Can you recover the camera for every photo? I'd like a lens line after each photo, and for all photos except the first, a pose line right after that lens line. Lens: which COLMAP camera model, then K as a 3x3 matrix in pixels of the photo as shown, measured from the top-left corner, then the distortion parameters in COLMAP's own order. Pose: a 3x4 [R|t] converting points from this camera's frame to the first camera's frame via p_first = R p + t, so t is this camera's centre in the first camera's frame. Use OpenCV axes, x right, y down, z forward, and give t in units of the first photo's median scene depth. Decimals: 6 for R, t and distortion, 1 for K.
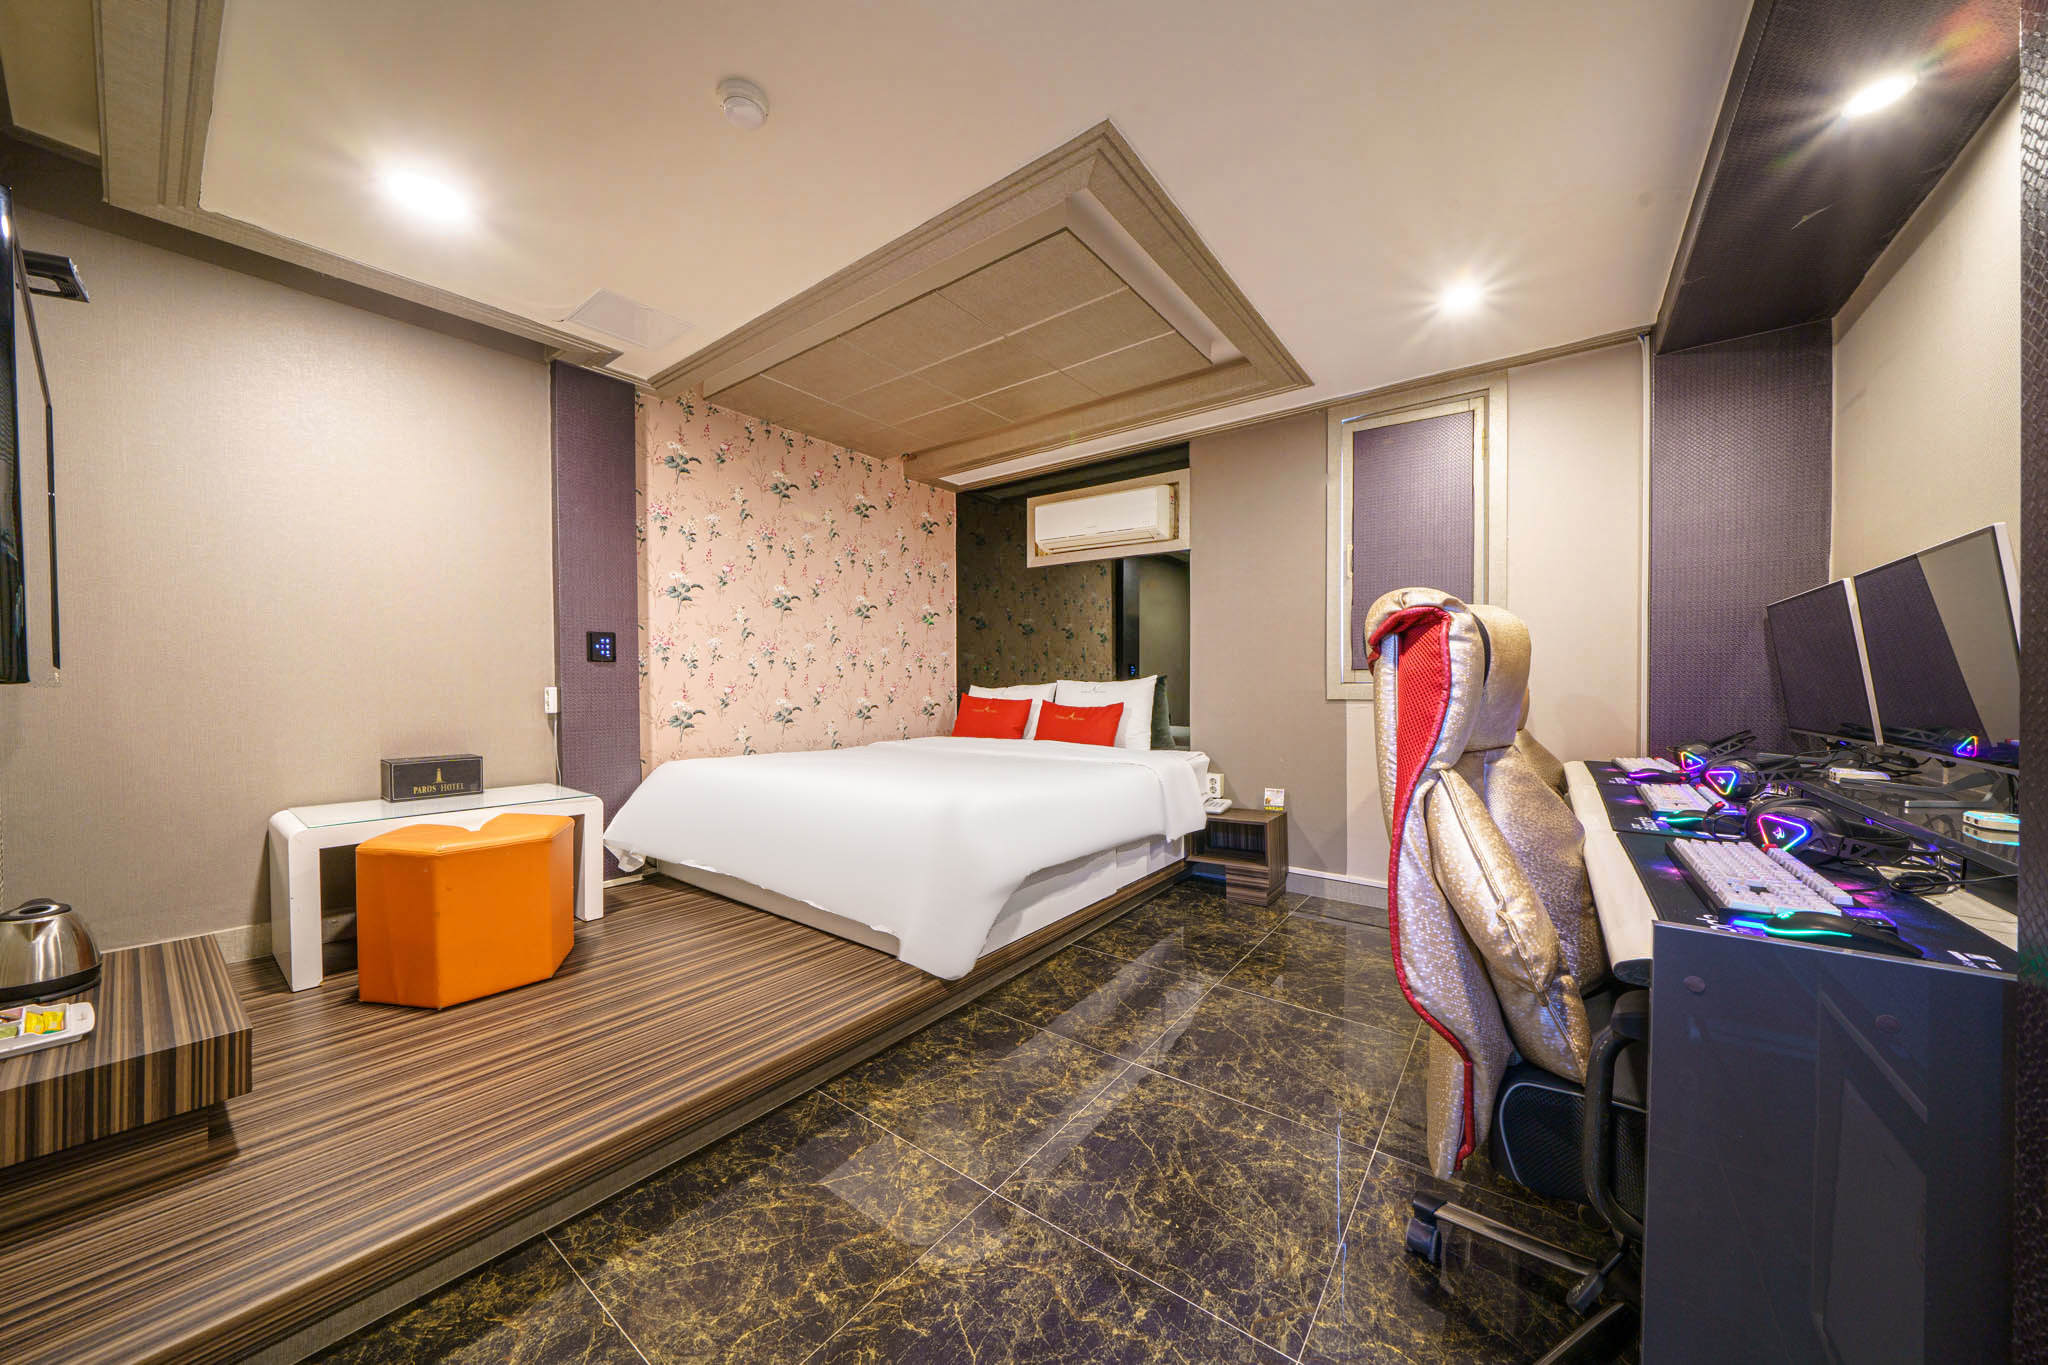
lens RADIAL K [[695.5, 0, 1031.6], [0, 695.5, 691.6], [0, 0, 1]] dist [-0.005454, -0.000060]
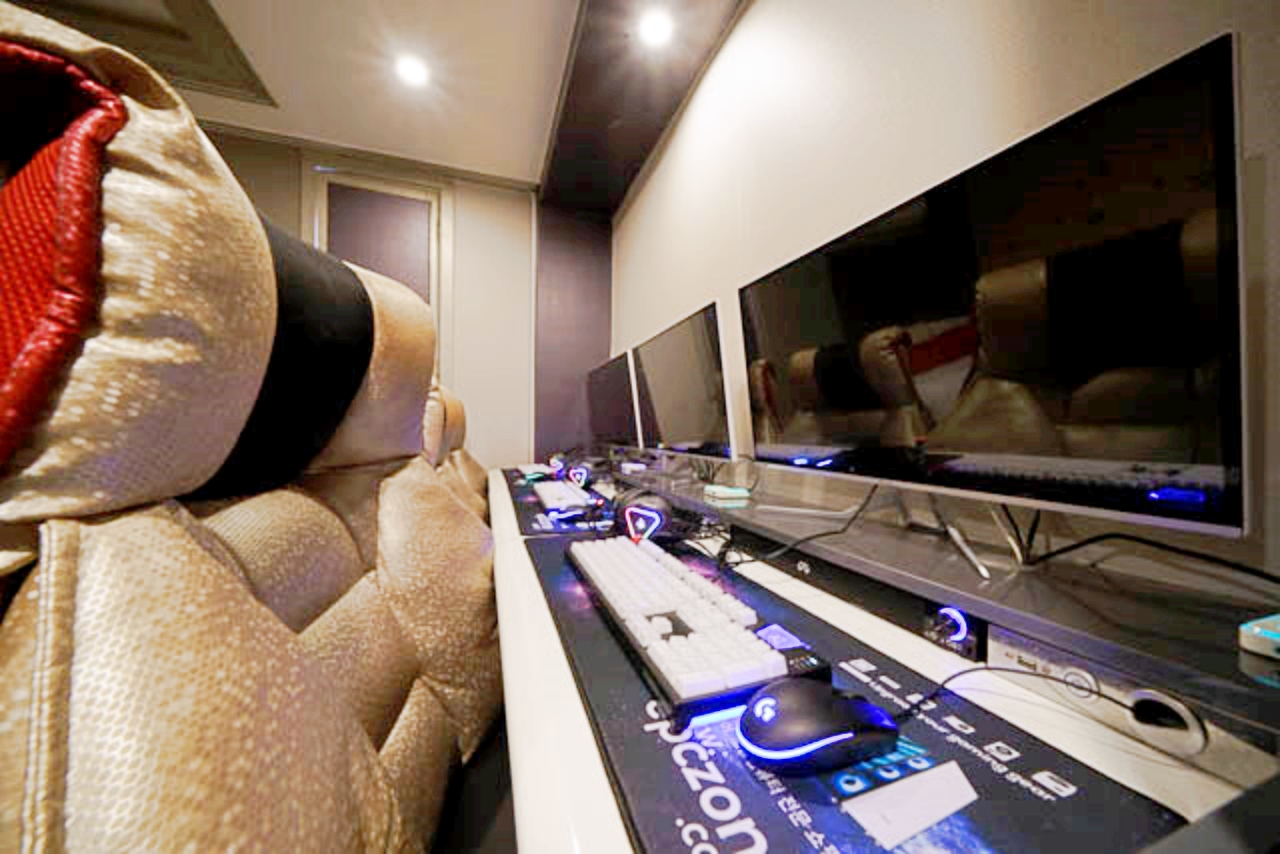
lens RADIAL K [[434.7, 0, 644.7], [0, 434.7, 432.7], [0, 0, 1]] dist [-0.005454, -0.000060]
pose [[0.548187, 0.001267, 0.836355, 0.232996], [-0.001664, 0.999999, -0.000424, 0.027467], [-0.836354, -0.001160, 0.548189, 0.285228]]
